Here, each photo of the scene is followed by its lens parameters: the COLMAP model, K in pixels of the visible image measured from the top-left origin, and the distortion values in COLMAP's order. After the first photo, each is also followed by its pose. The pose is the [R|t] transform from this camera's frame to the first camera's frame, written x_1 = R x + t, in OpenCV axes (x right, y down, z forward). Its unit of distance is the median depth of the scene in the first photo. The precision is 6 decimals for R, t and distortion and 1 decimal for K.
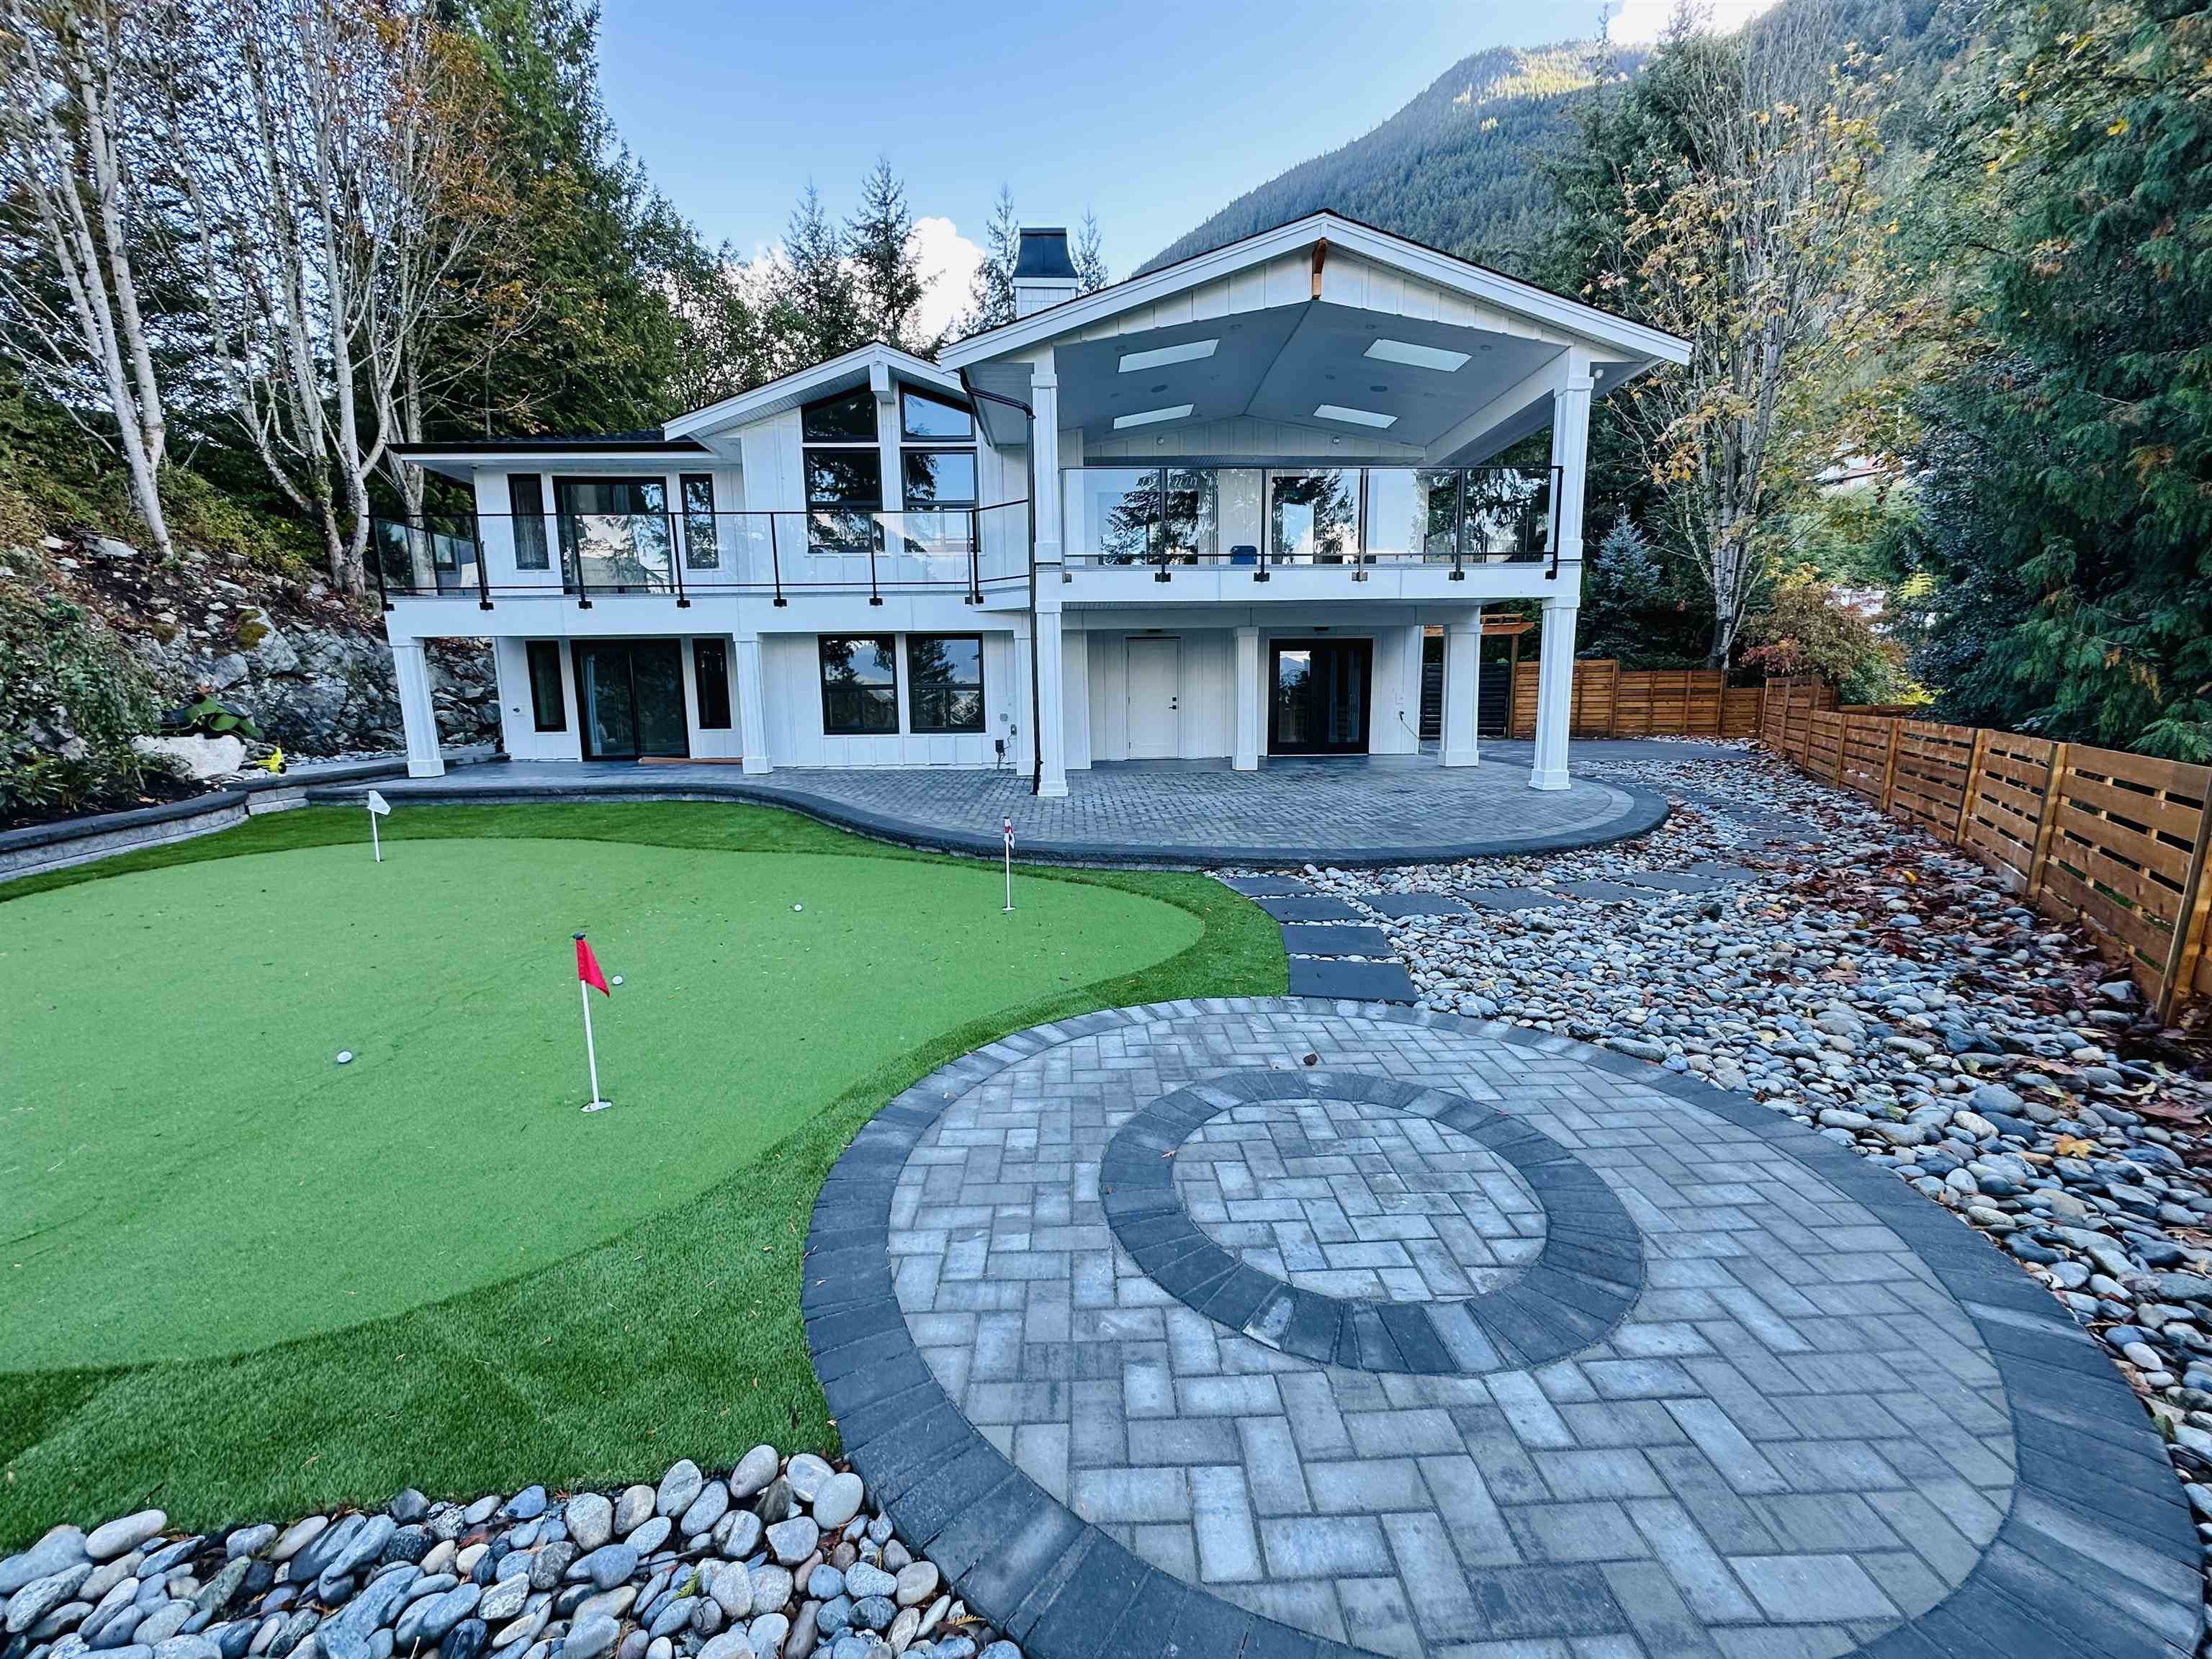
lens RADIAL K [[883.0, 0, 1106.7], [0, 883.0, 830.3], [0, 0, 1]] dist [-0.001846, 0.000174]
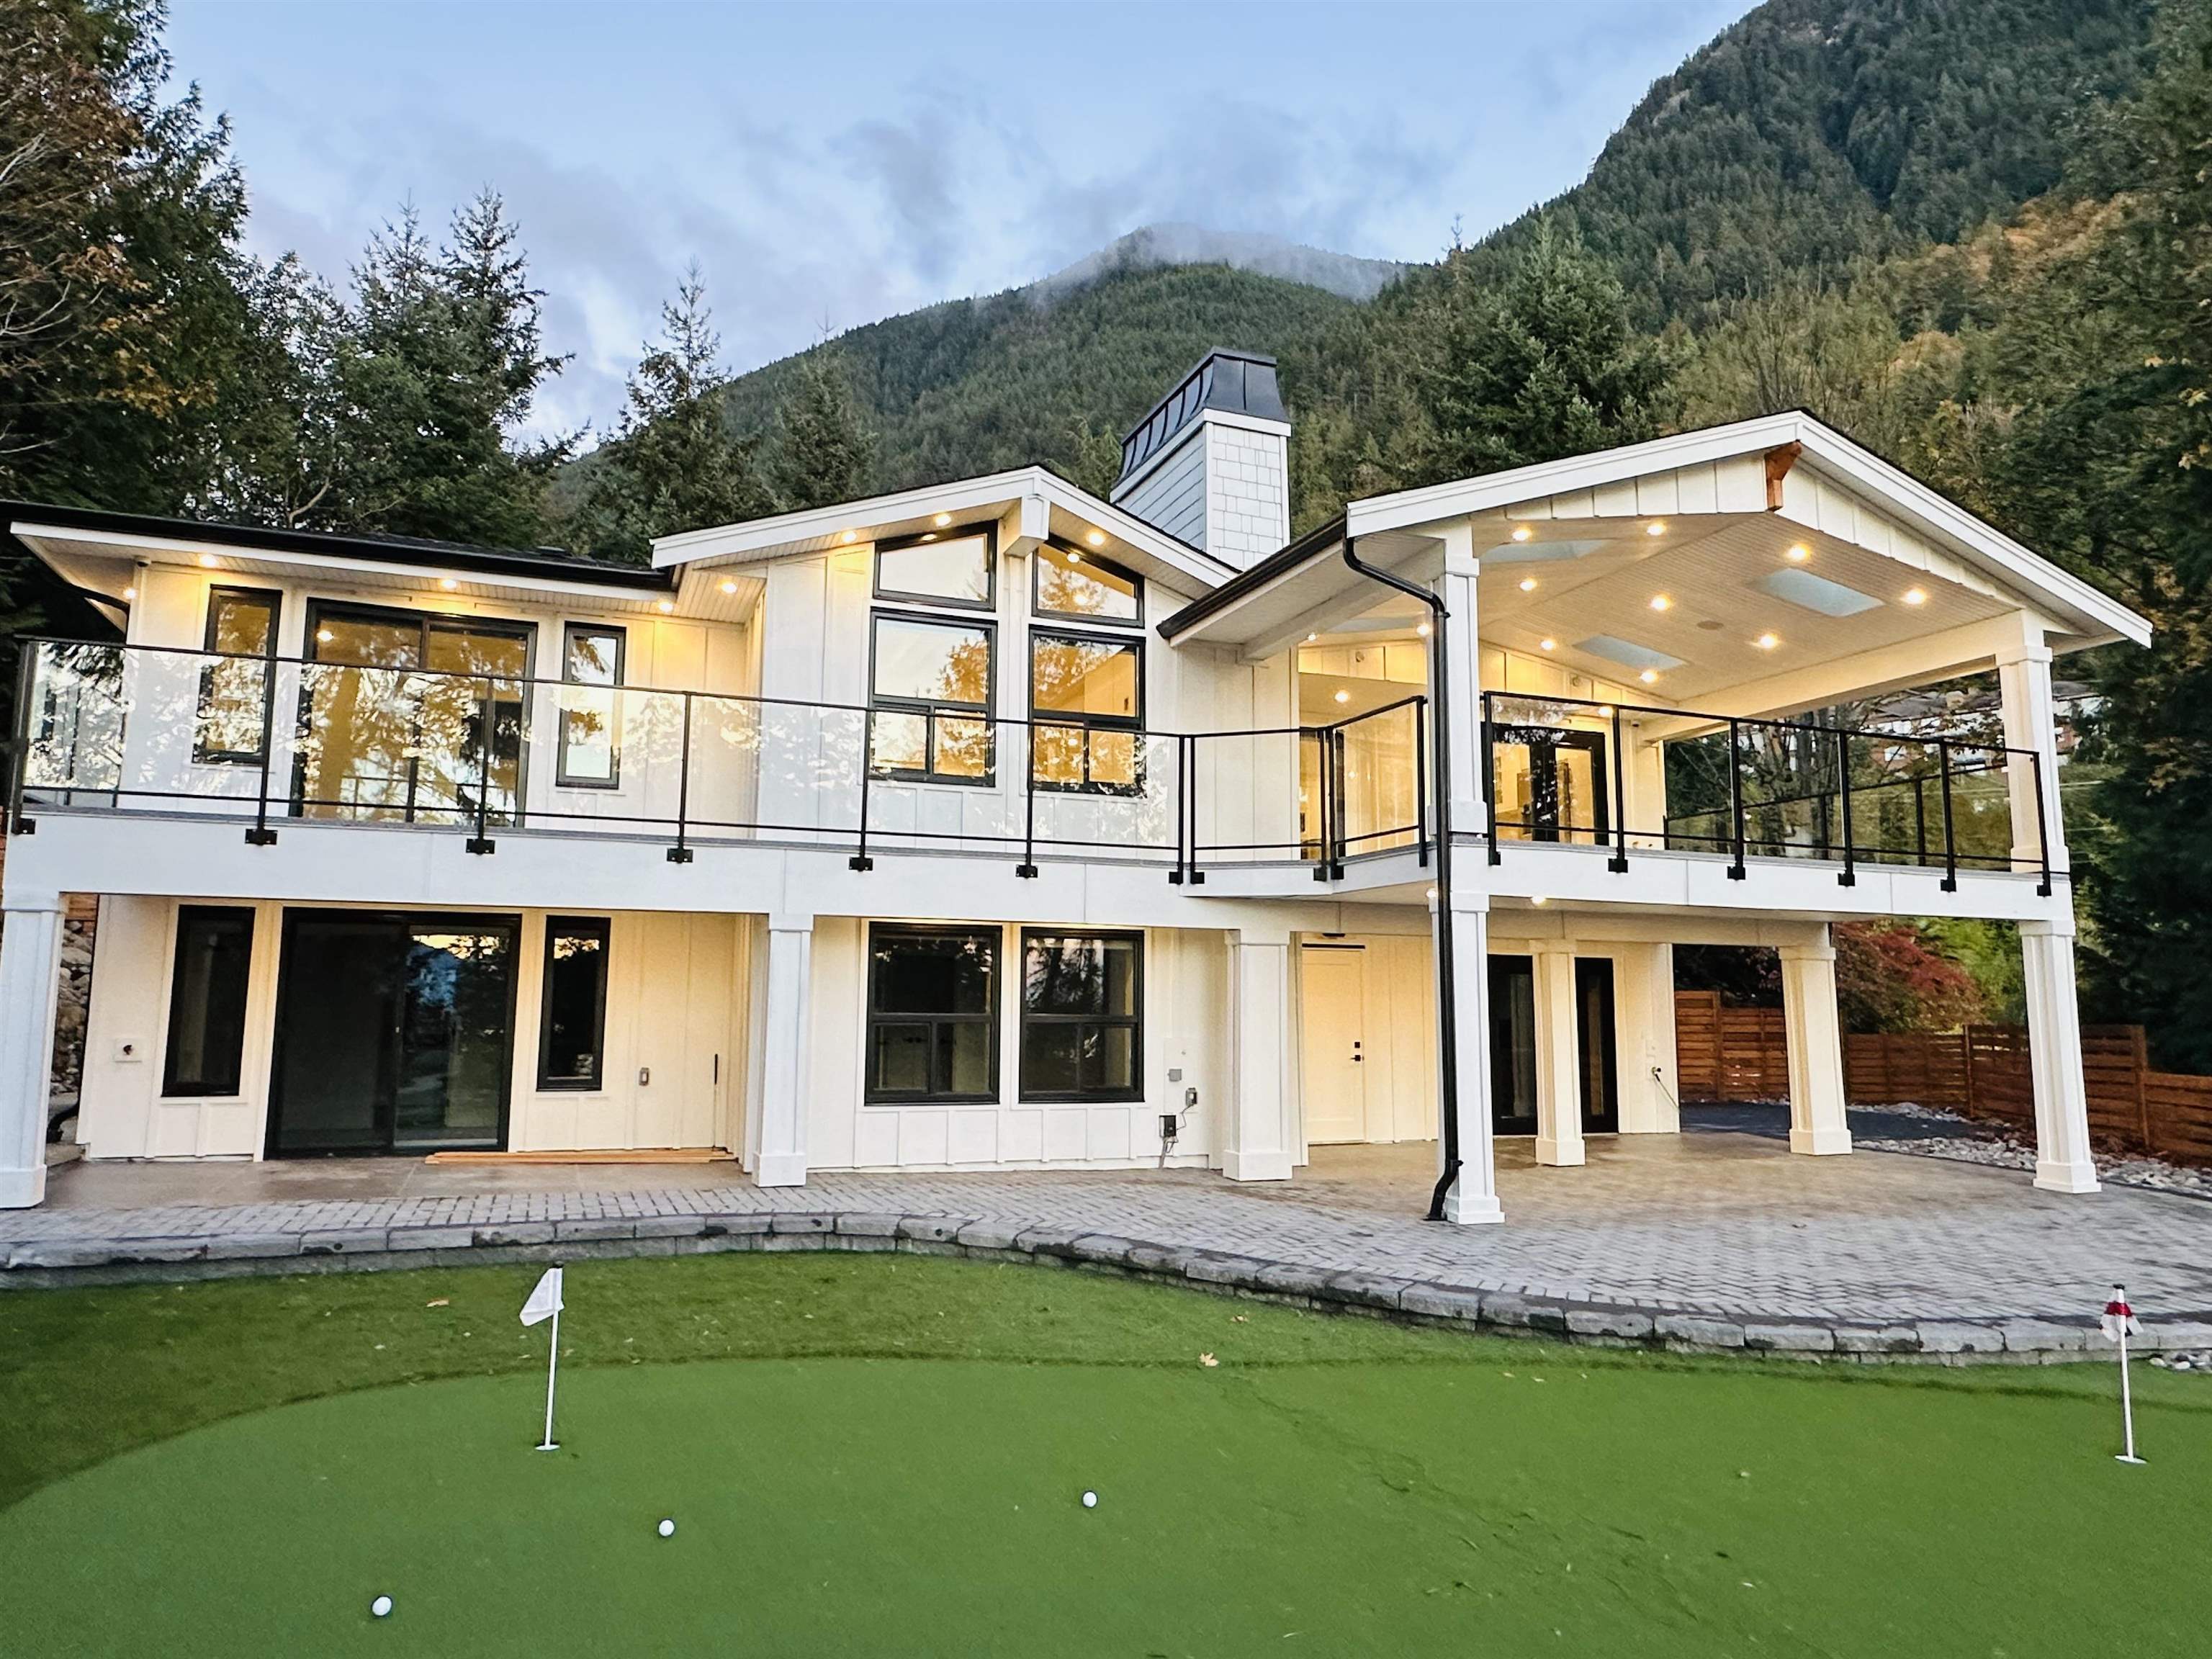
lens RADIAL K [[1412.9, 0, 1110.8], [0, 1412.9, 818.7], [0, 0, 1]] dist [-0.003725, 0.000839]
pose [[0.943794, 0.066012, 0.323877, -0.524023], [0.029699, 0.958956, -0.281995, -0.033849], [-0.329199, 0.275764, 0.903096, 0.154335]]
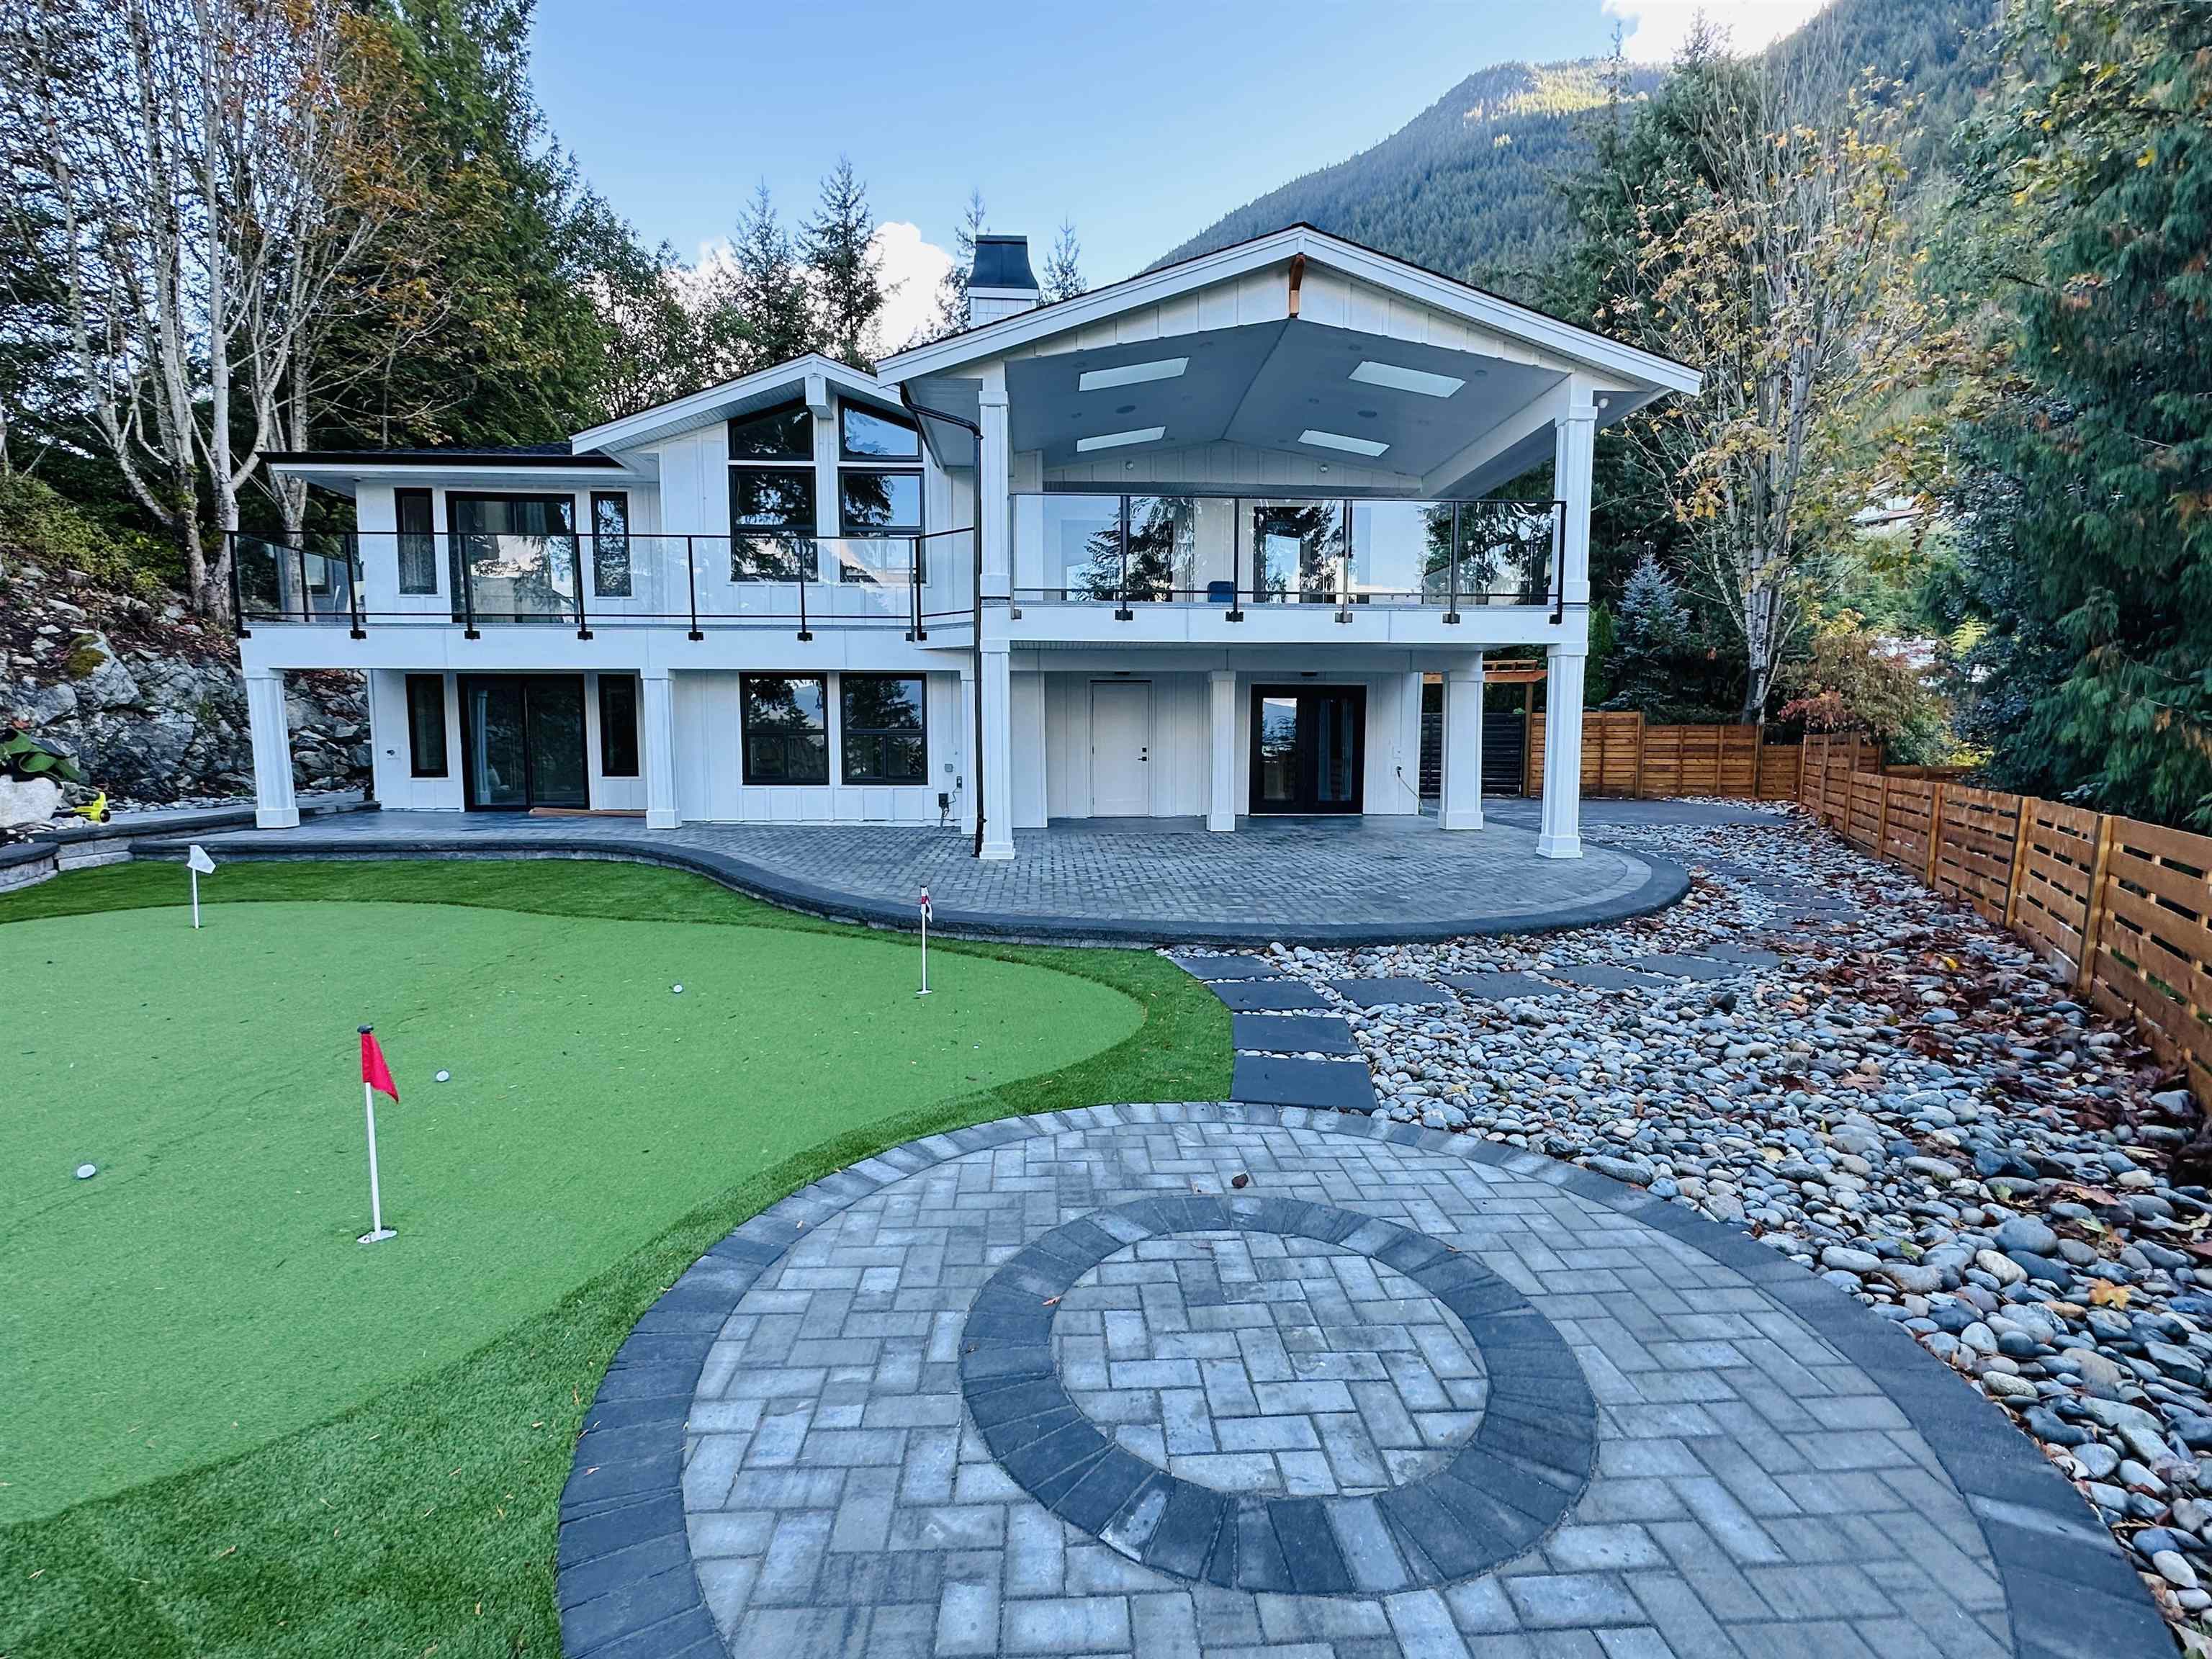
lens RADIAL K [[998.2, 0, 1105.0], [0, 998.2, 832.7], [0, 0, 1]] dist [-0.002274, 0.000311]
pose [[0.999732, 0.011640, 0.019986, 0.022721], [-0.010391, 0.998053, -0.061492, -0.004243], [-0.020663, 0.061268, 0.997907, 0.006854]]
